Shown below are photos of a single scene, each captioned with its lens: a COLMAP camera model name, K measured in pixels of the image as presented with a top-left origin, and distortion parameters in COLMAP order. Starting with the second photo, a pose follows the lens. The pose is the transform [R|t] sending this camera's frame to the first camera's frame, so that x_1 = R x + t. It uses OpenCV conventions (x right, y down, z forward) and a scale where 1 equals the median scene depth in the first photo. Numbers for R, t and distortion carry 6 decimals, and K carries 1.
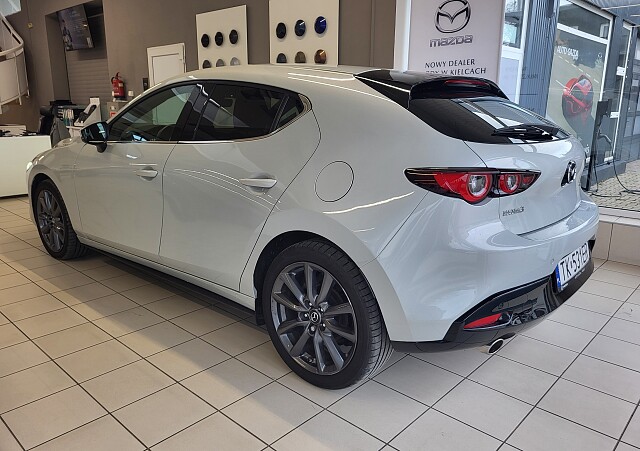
lens RADIAL K [[487.4, 0, 321.2], [0, 487.4, 222.8], [0, 0, 1]] dist [-0.003409, 0.035909]
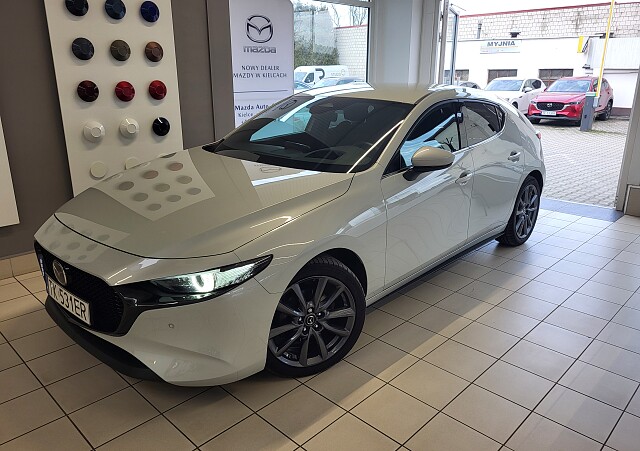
lens RADIAL K [[487.4, 0, 320.1], [0, 487.4, 224.9], [0, 0, 1]] dist [-0.003409, 0.035909]
pose [[0.029956, -0.297150, 0.954361, -1.032957], [0.232938, 0.930576, 0.282433, -0.274869], [-0.972030, 0.213847, 0.097094, 0.833518]]
